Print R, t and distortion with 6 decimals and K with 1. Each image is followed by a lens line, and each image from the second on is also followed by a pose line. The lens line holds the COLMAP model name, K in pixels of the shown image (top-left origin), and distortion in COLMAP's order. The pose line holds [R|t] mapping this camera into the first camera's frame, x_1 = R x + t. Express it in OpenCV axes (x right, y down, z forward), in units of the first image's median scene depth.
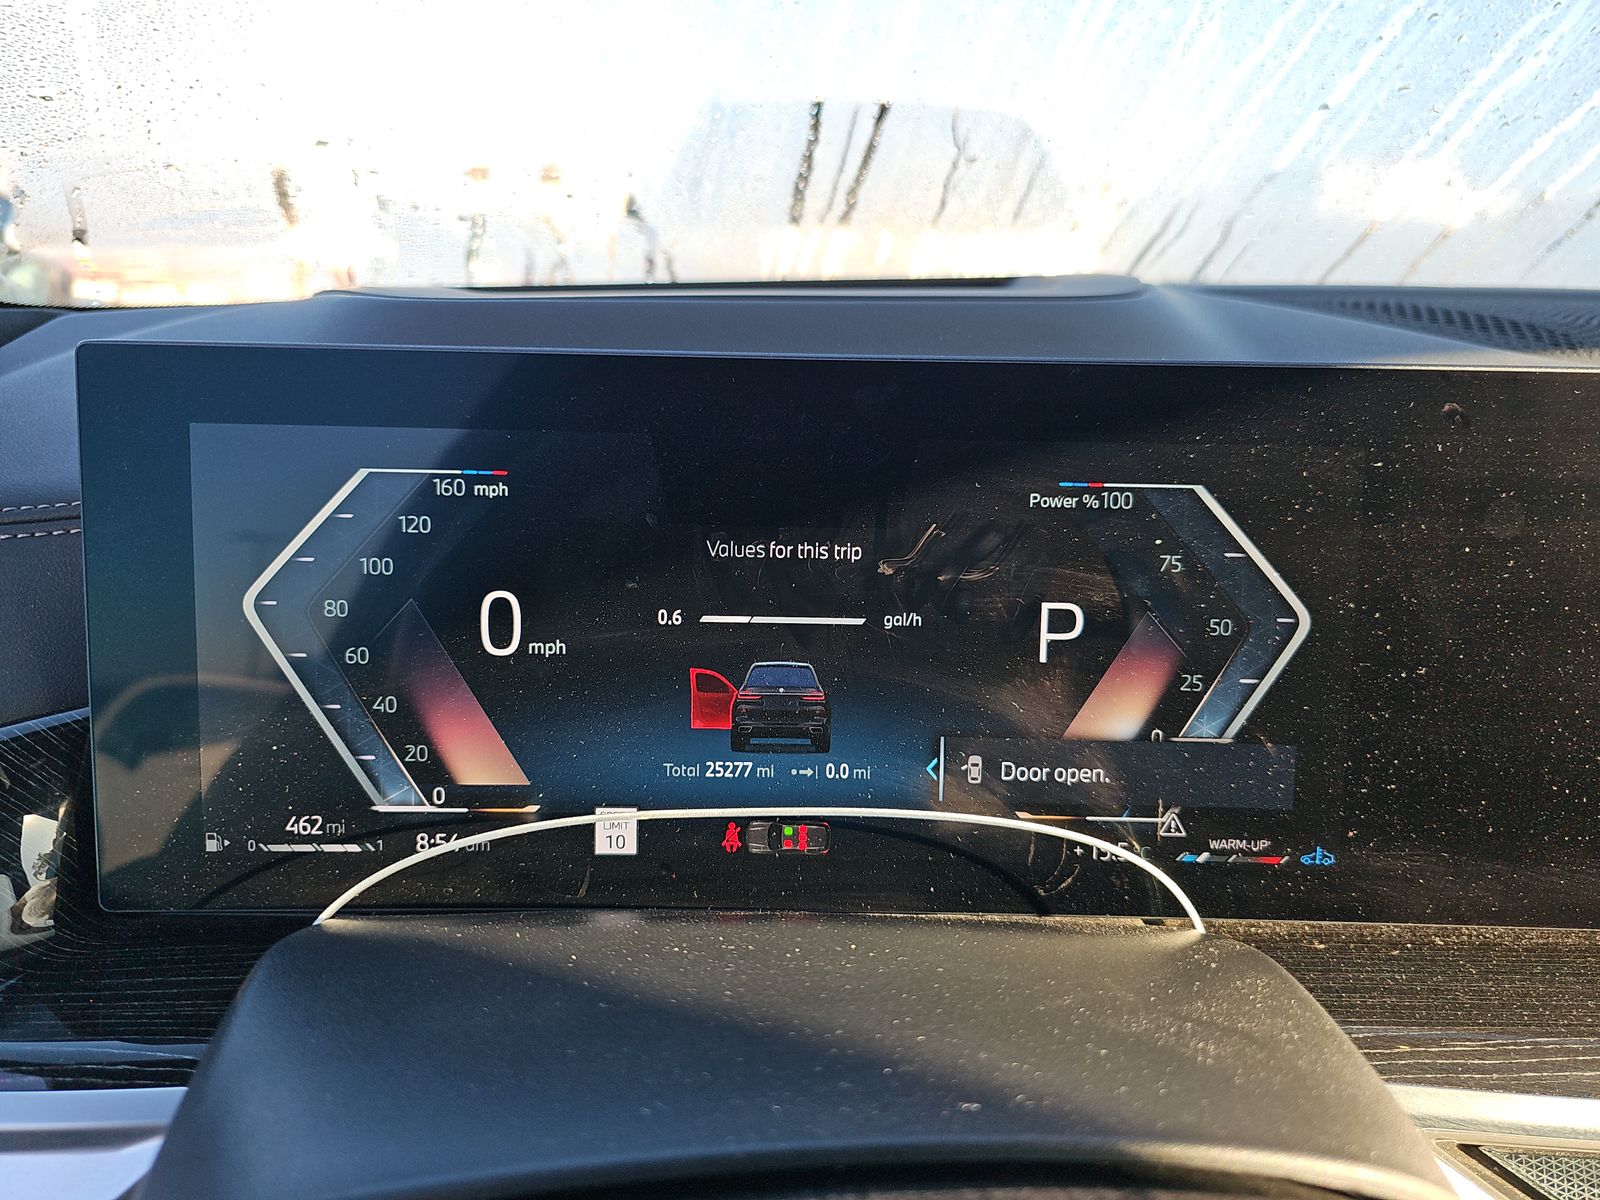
lens RADIAL K [[1079.5, 0, 787.1], [0, 1079.5, 614.1], [0, 0, 1]] dist [0.049065, -0.047909]
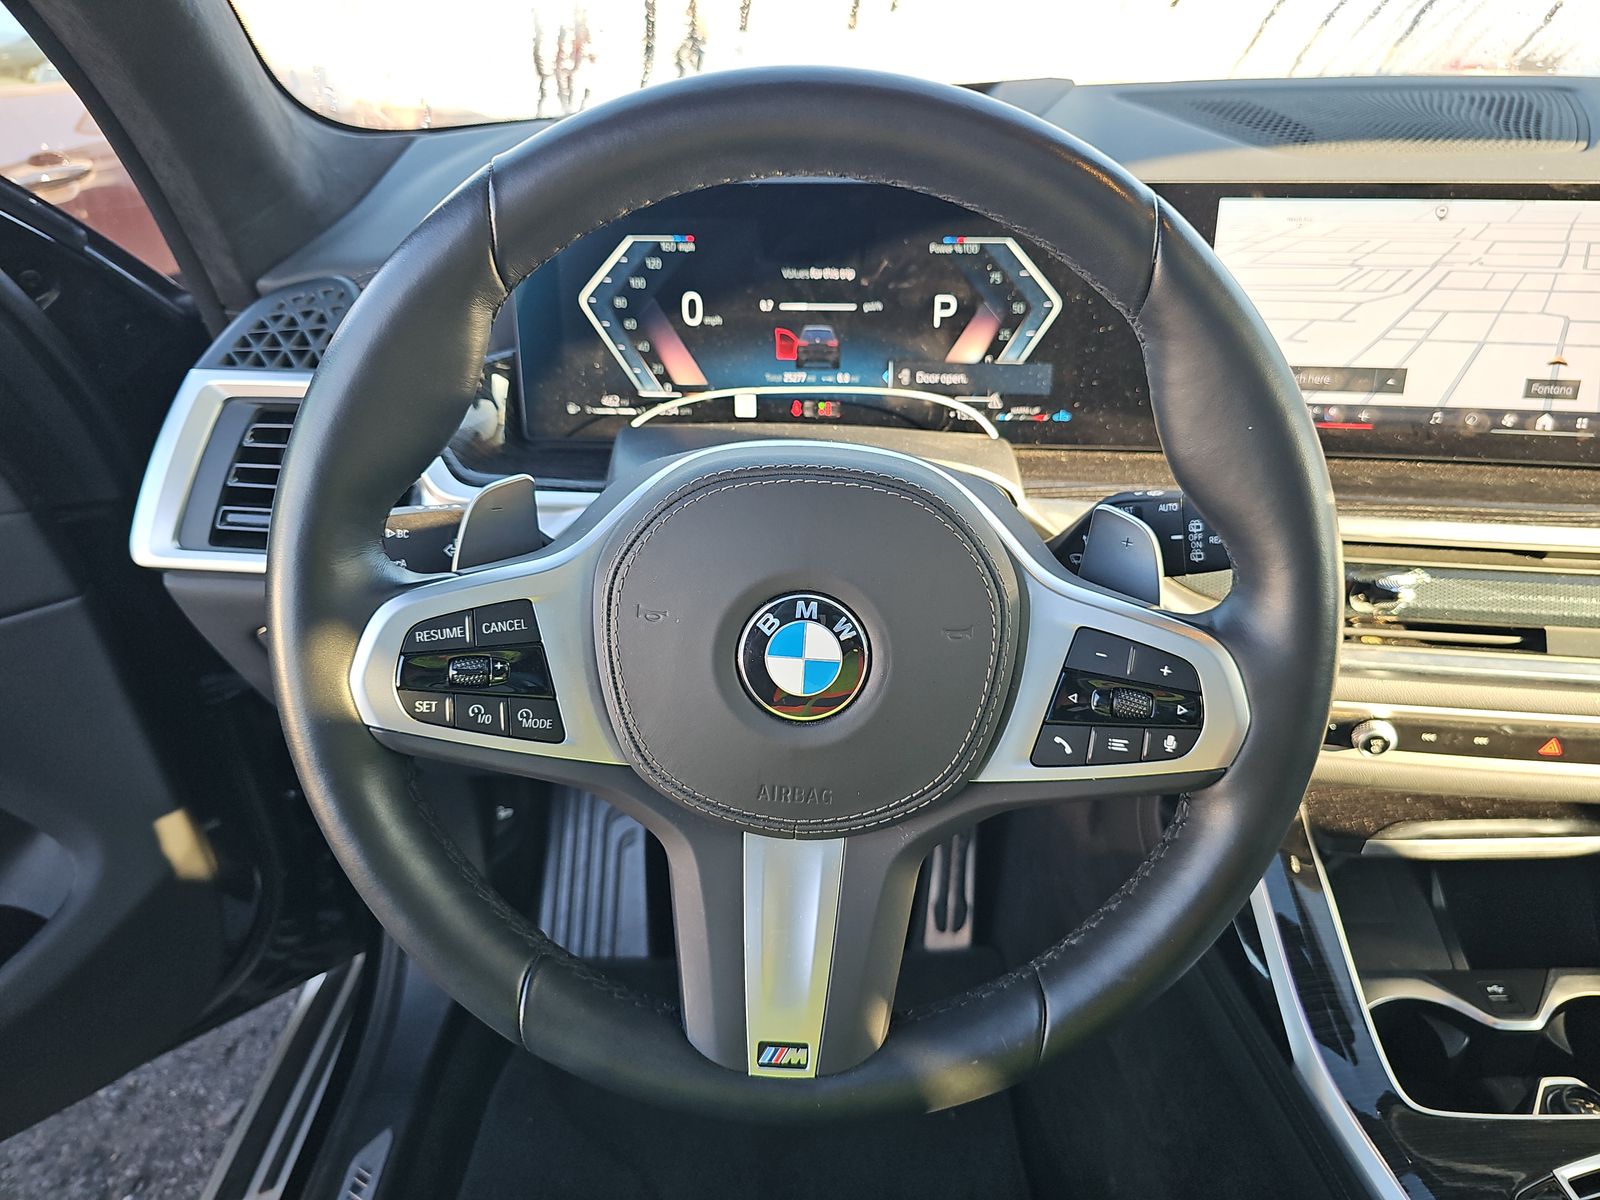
lens RADIAL K [[1079.5, 0, 809.9], [0, 1079.5, 595.5], [0, 0, 1]] dist [0.049065, -0.047909]
pose [[0.997085, 0.011162, -0.075474, 0.152469], [0.005352, 0.976570, 0.215133, 0.104689], [0.076107, -0.214910, 0.973664, -1.277518]]
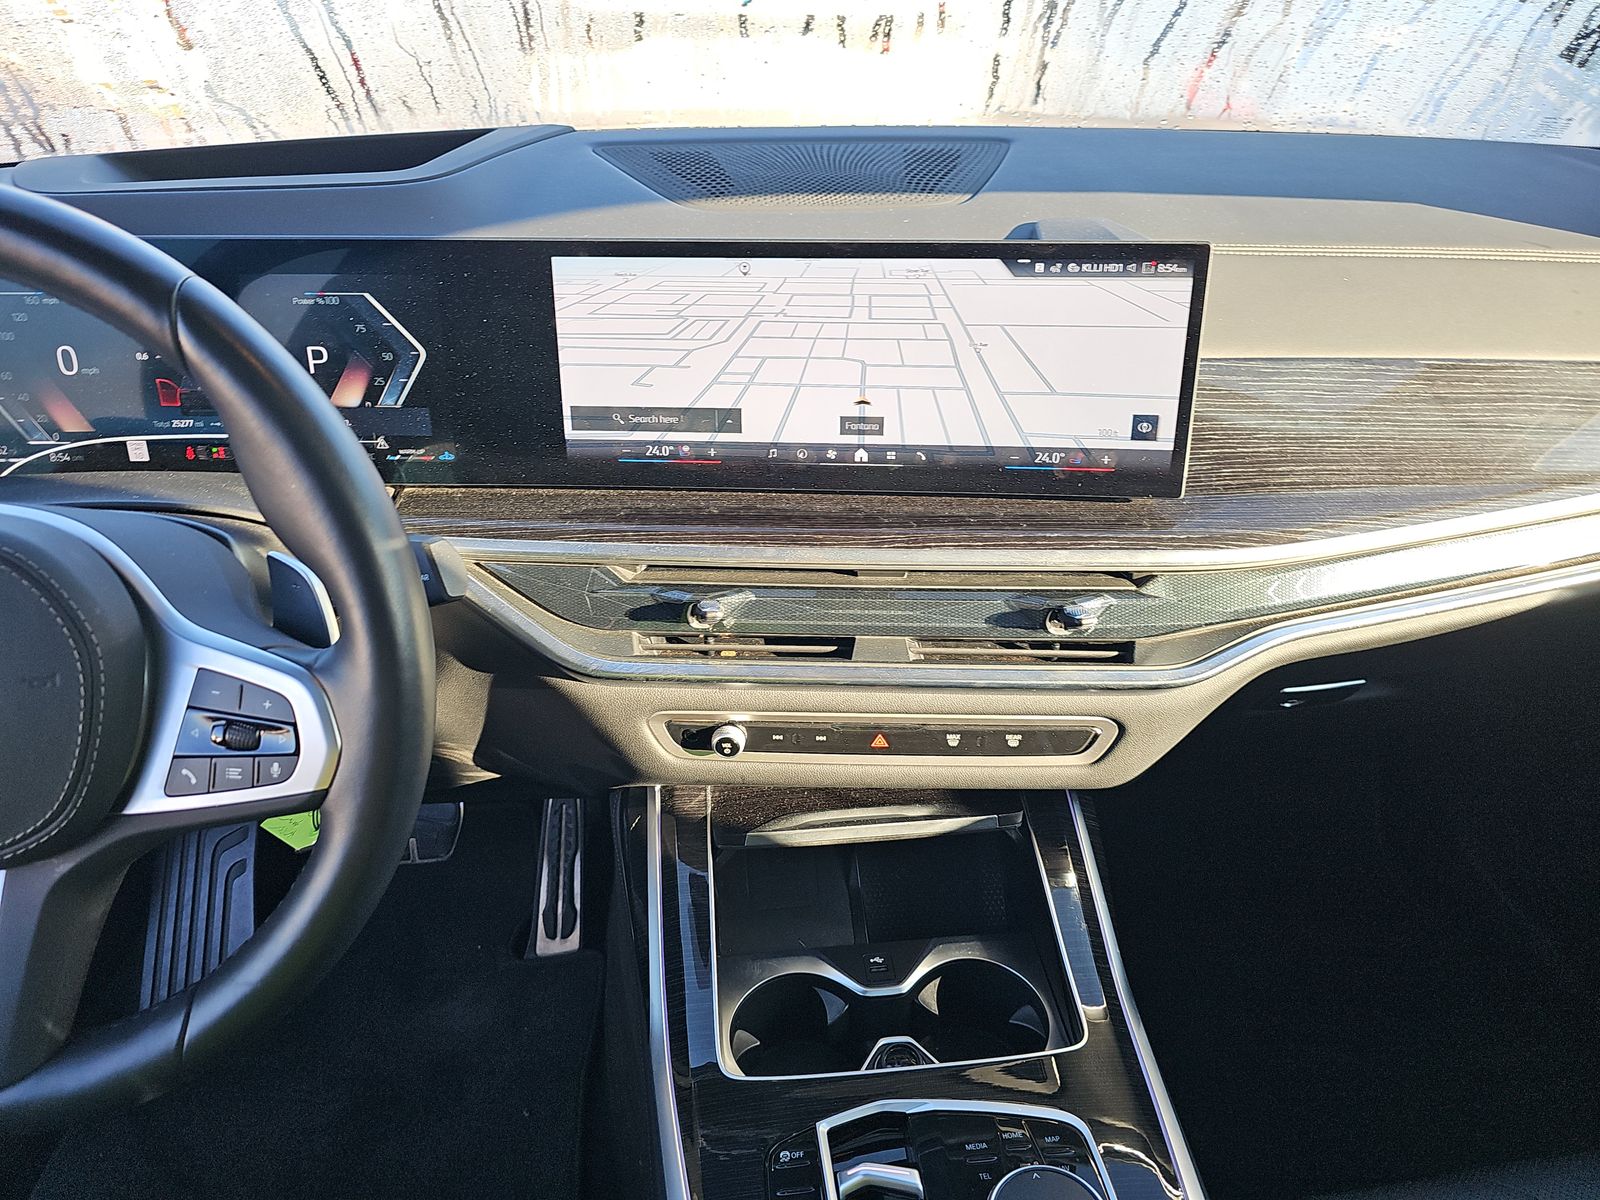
lens RADIAL K [[1079.5, 0, 794.5], [0, 1079.5, 607.7], [0, 0, 1]] dist [0.049065, -0.047909]
pose [[0.999485, -0.026362, 0.018313, 1.212778], [0.021634, 0.974717, 0.222393, 0.037282], [-0.023713, -0.221882, 0.974785, -1.407511]]
